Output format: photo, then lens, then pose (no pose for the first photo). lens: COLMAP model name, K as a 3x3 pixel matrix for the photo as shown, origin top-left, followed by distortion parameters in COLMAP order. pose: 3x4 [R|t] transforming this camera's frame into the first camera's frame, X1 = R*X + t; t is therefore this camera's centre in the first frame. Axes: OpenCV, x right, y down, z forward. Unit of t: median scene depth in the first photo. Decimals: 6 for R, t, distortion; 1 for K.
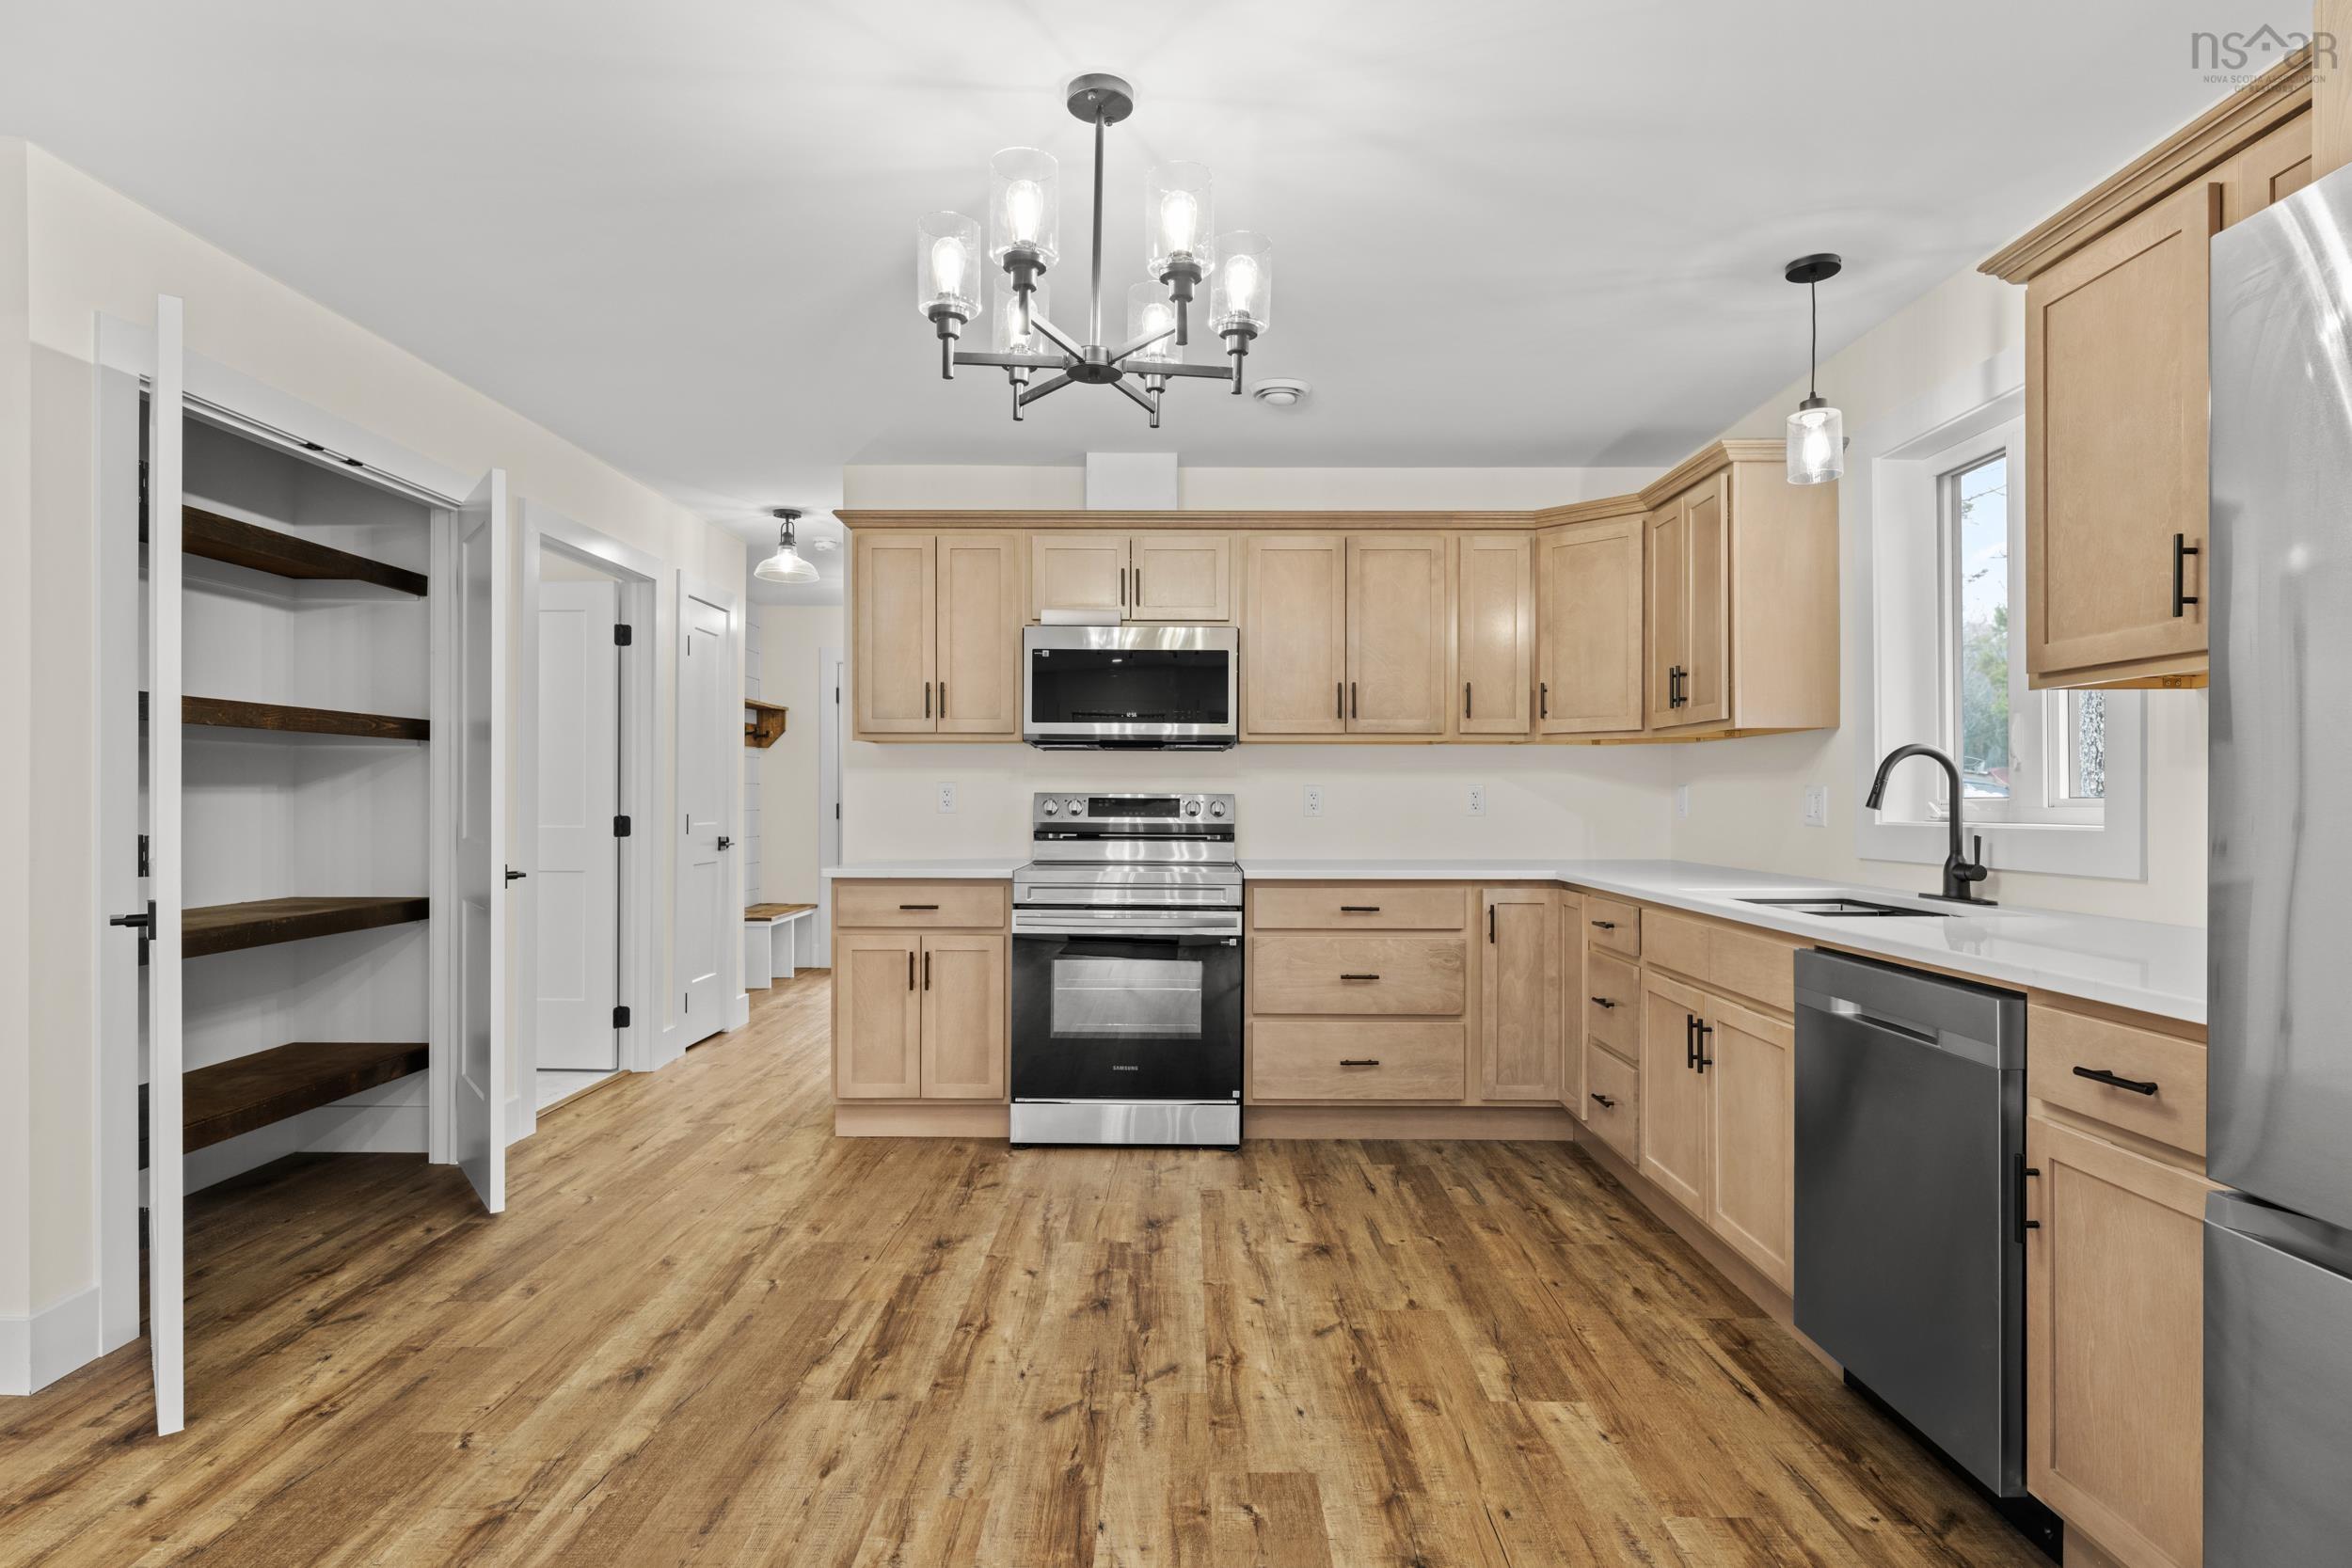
lens RADIAL K [[1227.5, 0, 1178.8], [0, 1227.5, 802.7], [0, 0, 1]] dist [-0.001073, -0.000261]
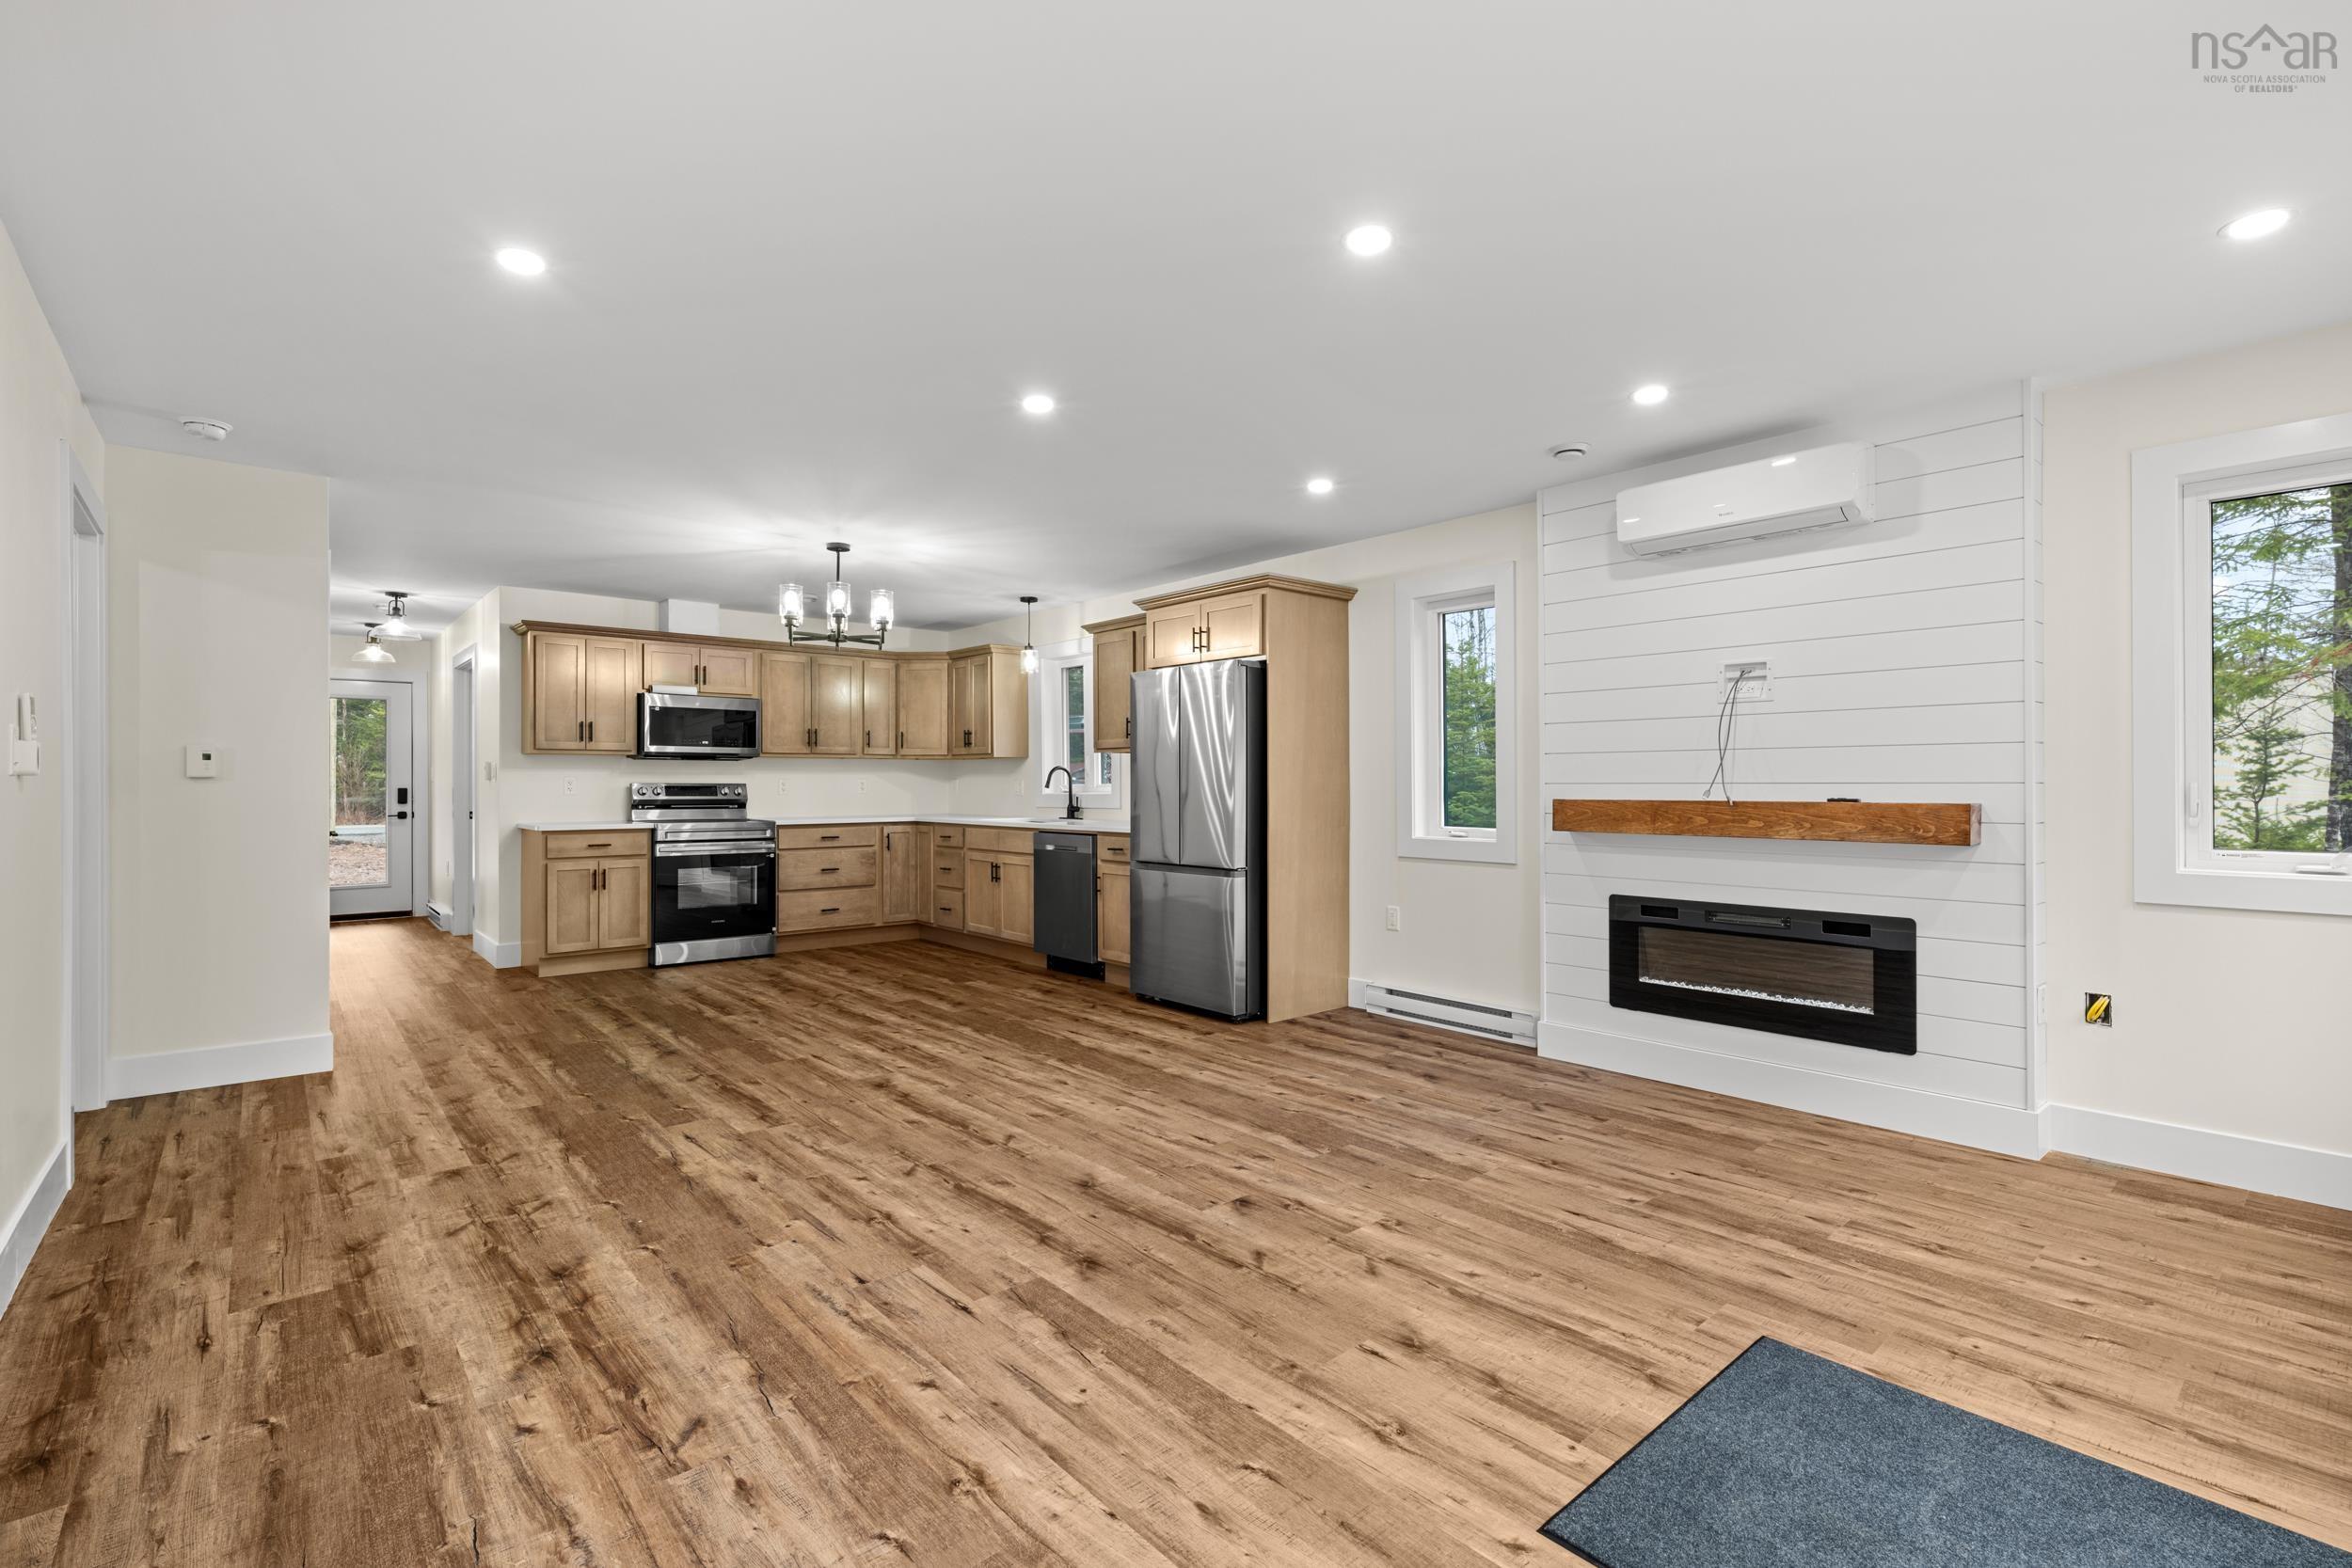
lens RADIAL K [[1055.0, 0, 1176.0], [0, 1055.0, 784.0], [0, 0, 1]] dist [-0.001055, -0.000060]
pose [[0.753323, -0.003531, 0.657641, -0.772959], [0.006235, 0.999979, -0.001773, 0.001380], [-0.657621, 0.005436, 0.753330, -0.988065]]
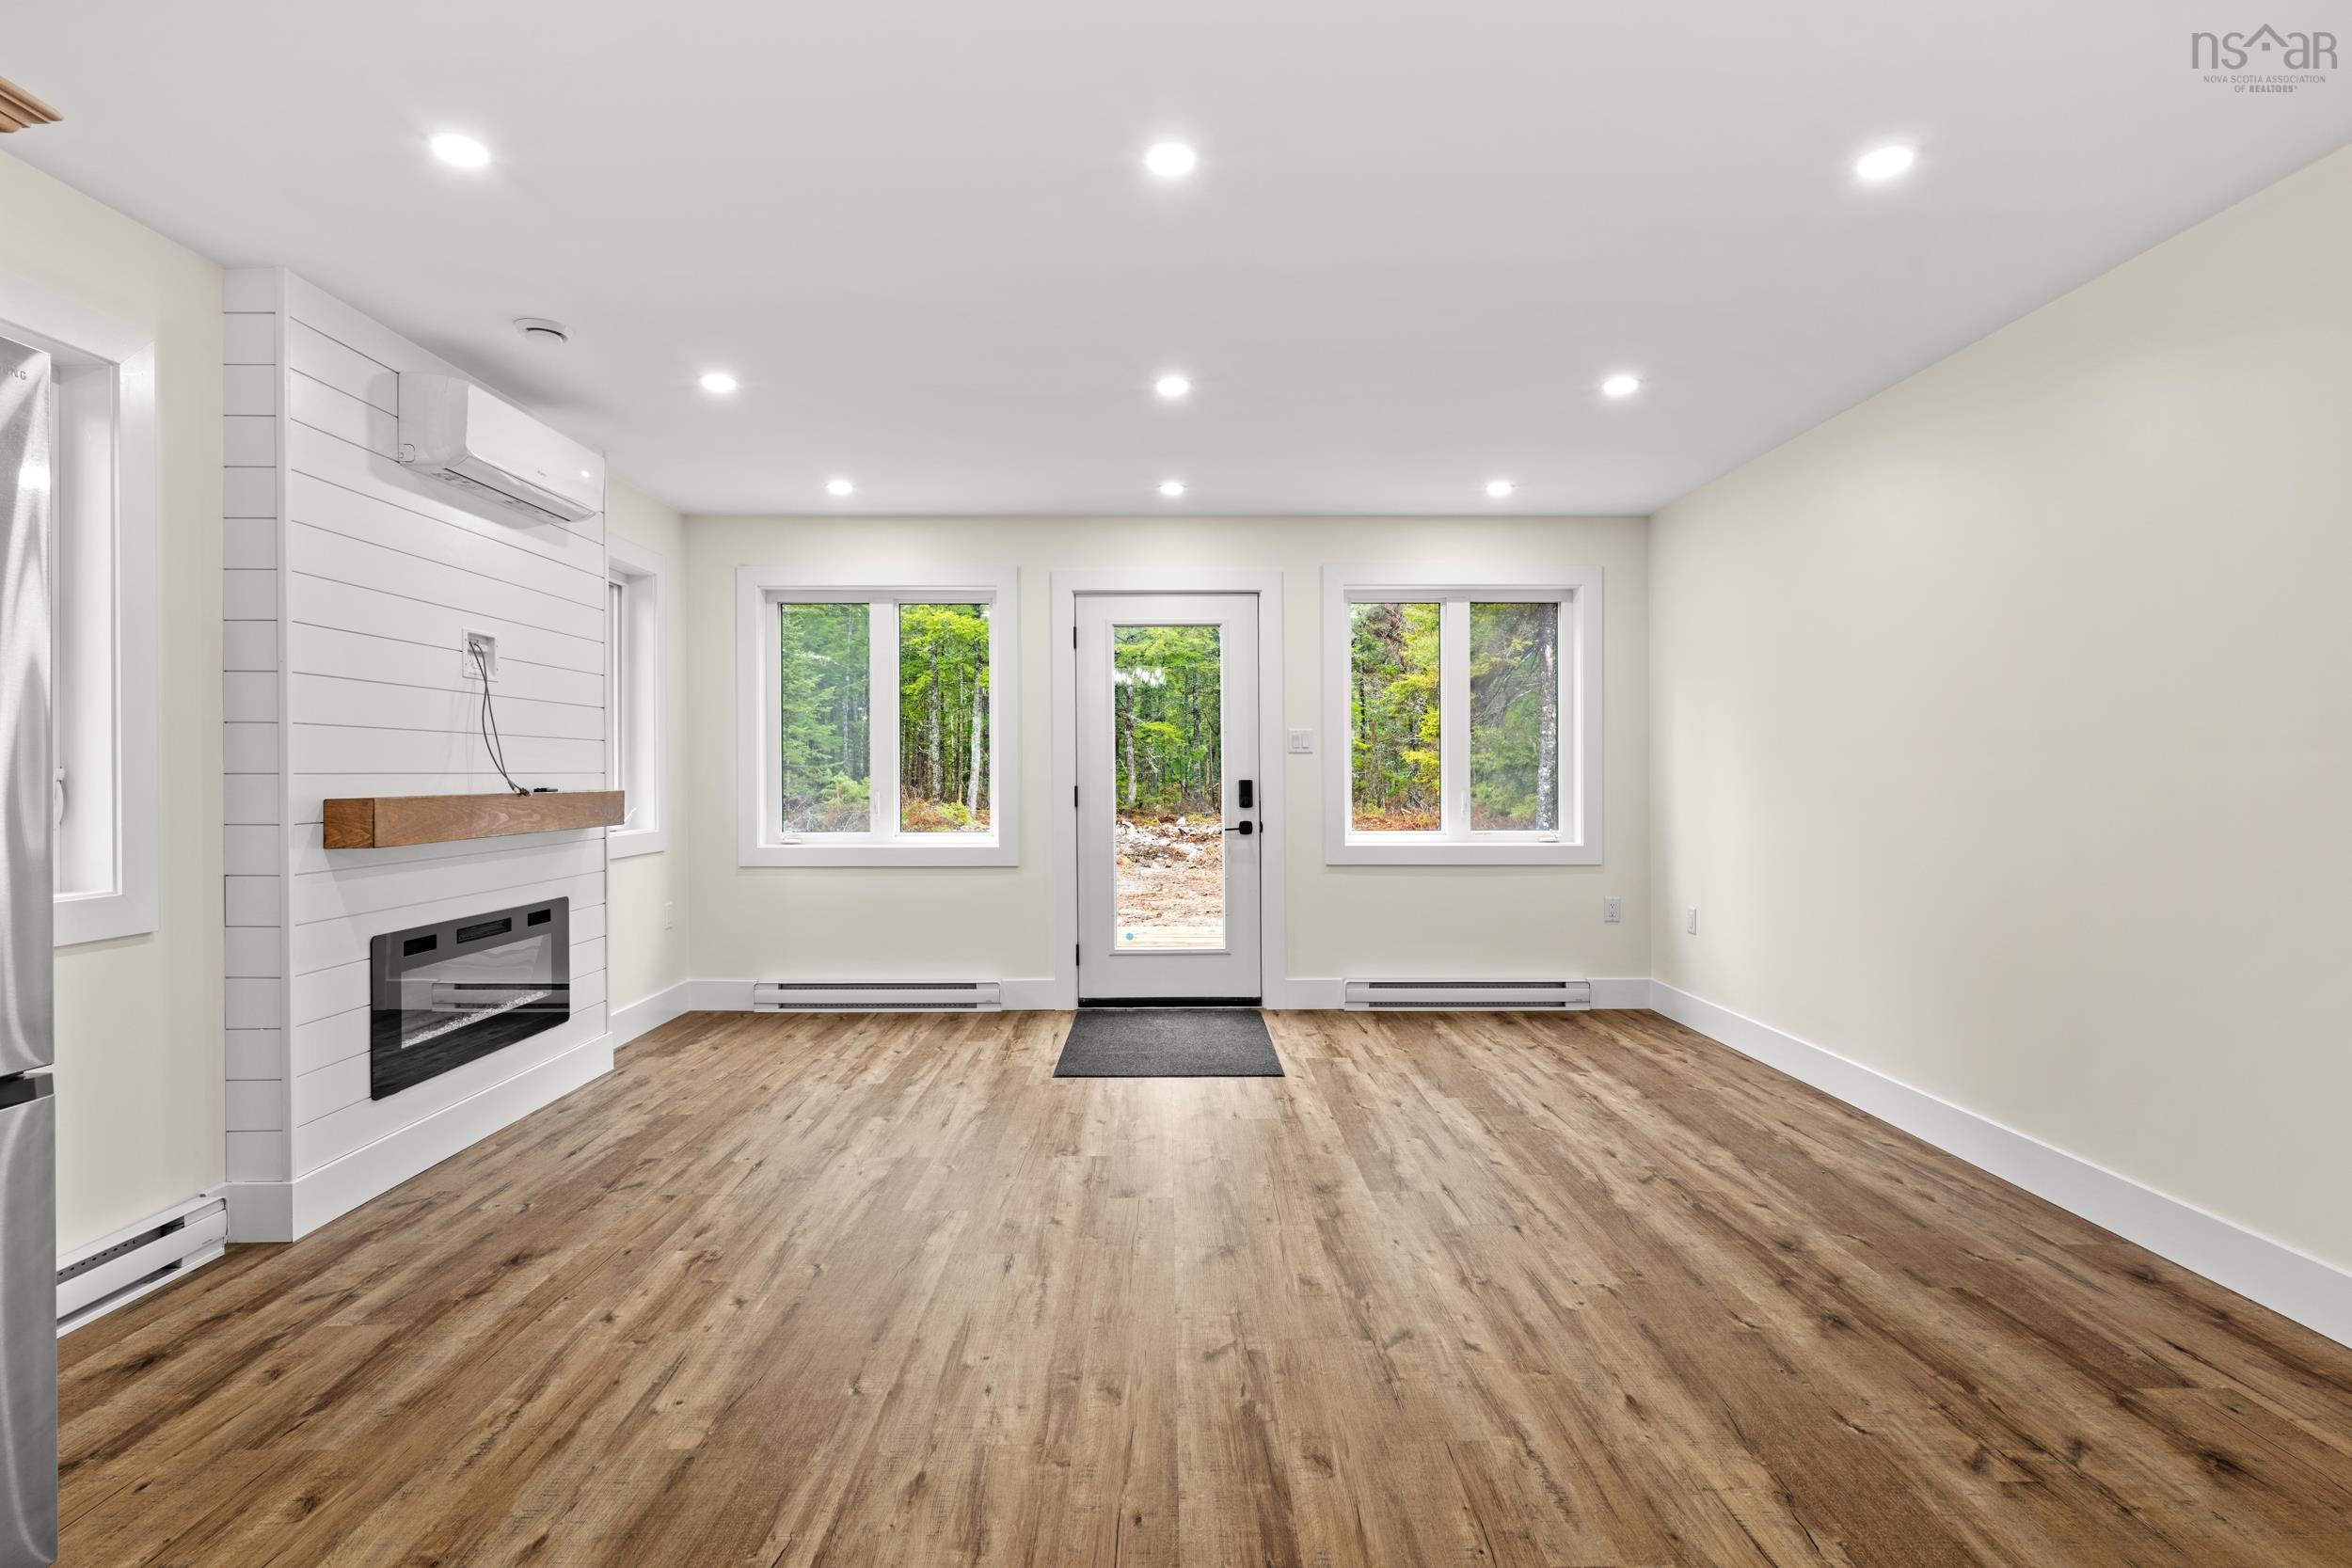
lens RADIAL K [[1161.4, 0, 1173.8], [0, 1161.4, 777.7], [0, 0, 1]] dist [-0.000950, -0.000505]
pose [[-0.999934, -0.000997, -0.011457, -0.148829], [-0.001110, 0.999951, 0.009802, -0.005387], [0.011447, 0.009814, -0.999886, 0.684165]]
